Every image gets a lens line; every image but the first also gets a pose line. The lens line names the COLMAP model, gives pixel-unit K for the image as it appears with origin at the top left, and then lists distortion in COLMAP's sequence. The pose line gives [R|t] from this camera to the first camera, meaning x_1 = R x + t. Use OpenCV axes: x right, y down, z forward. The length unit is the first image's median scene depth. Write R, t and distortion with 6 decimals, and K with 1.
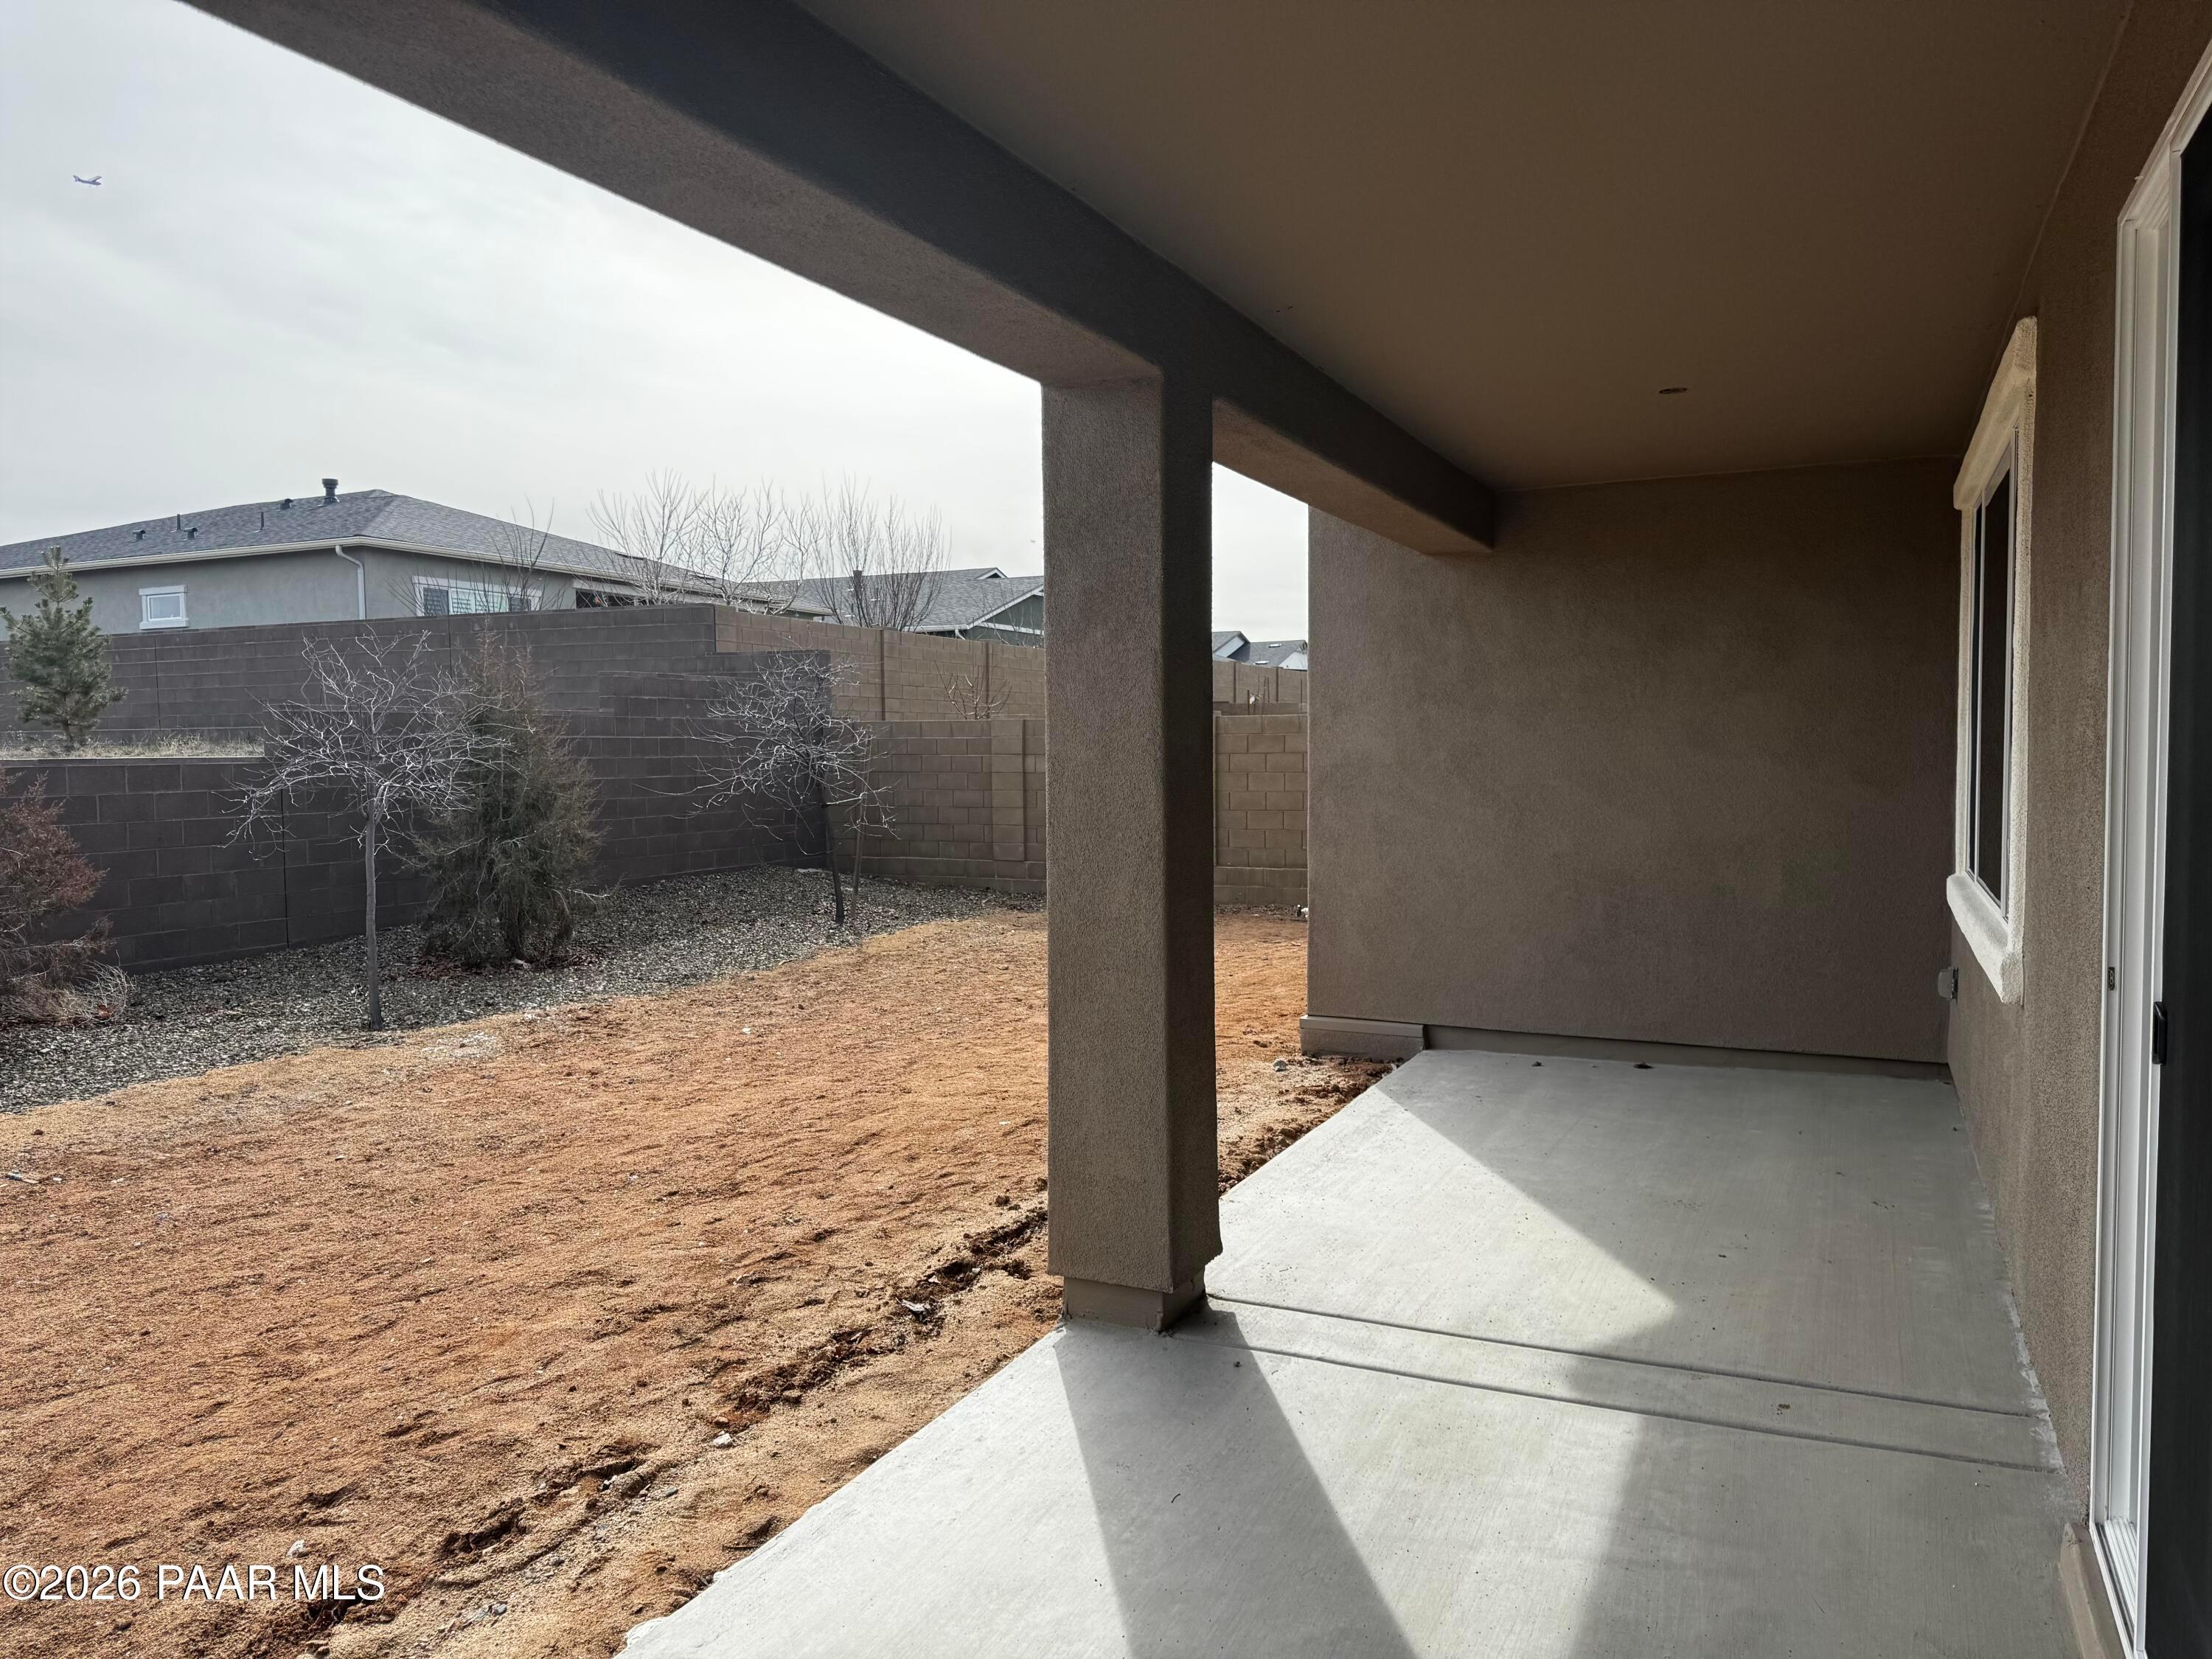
lens RADIAL K [[1520.1, 0, 1106.0], [0, 1520.1, 829.5], [0, 0, 1]] dist [0.037954, -0.057180]
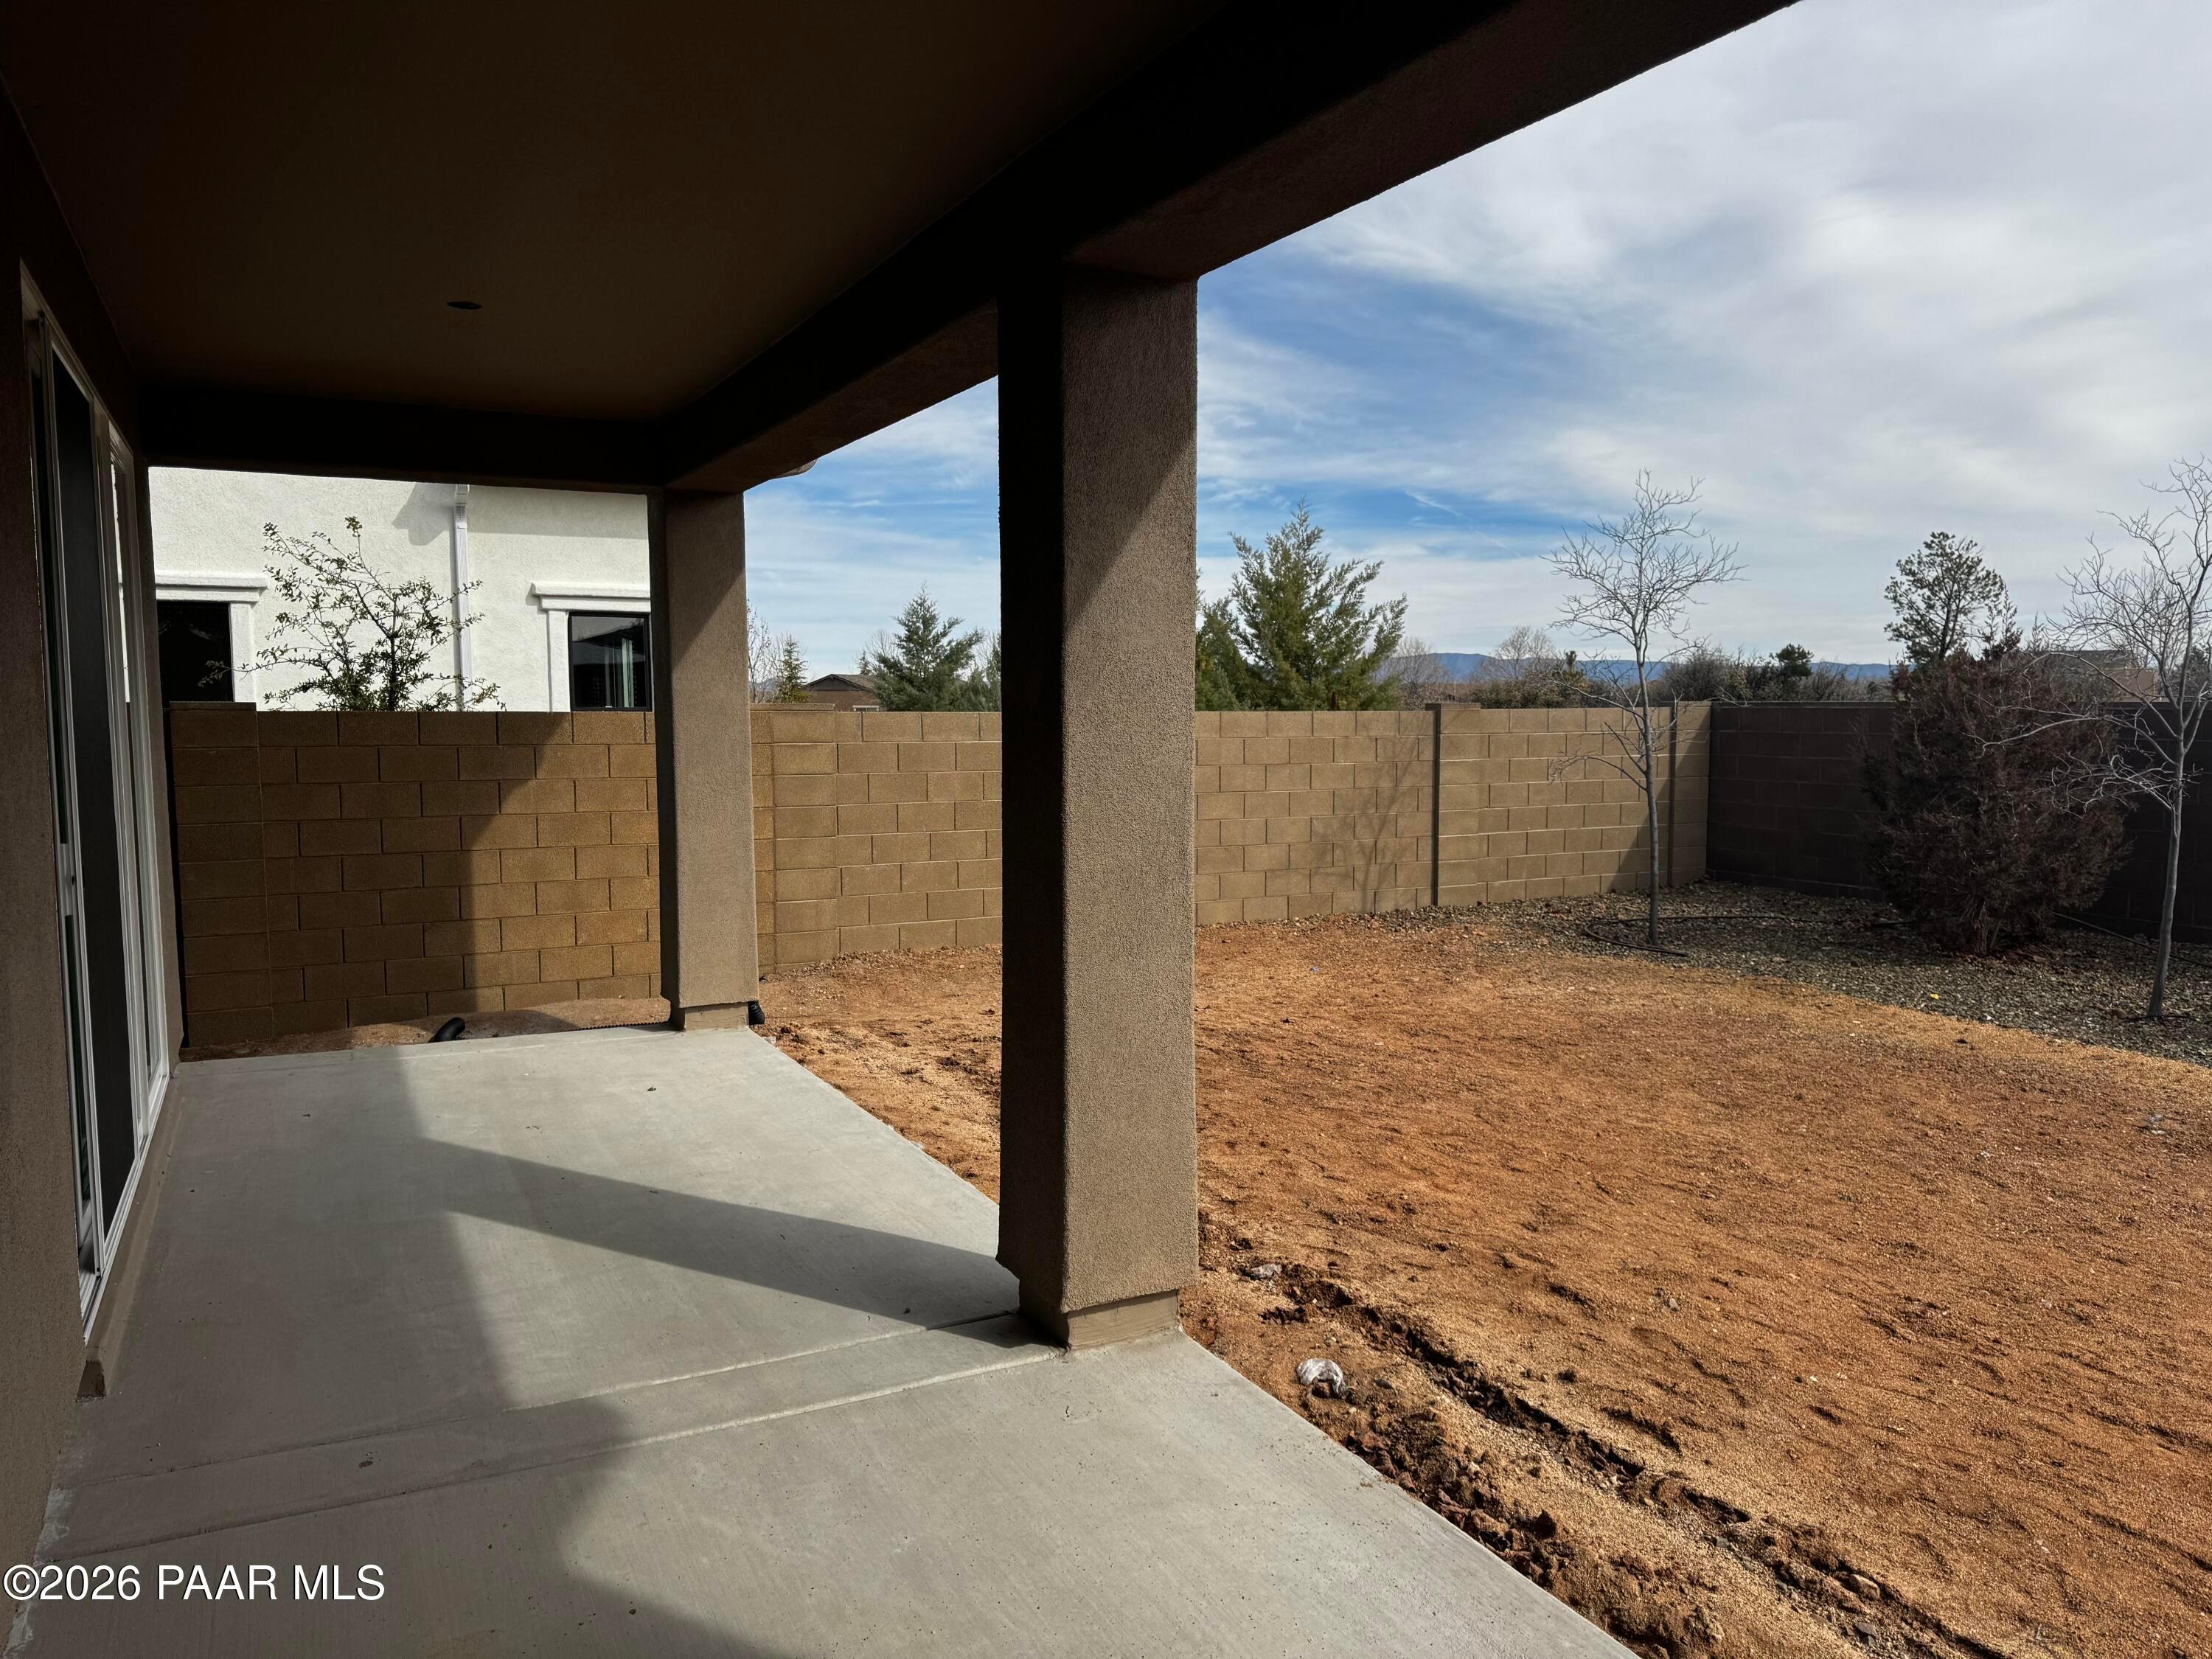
lens RADIAL K [[1497.8, 0, 1106.0], [0, 1497.8, 829.5], [0, 0, 1]] dist [0.121070, -0.178089]
pose [[-0.589801, 0.077540, -0.803817, 0.656518], [-0.037093, 0.991728, 0.122884, -0.079384], [0.806696, 0.102293, -0.582046, 1.372627]]
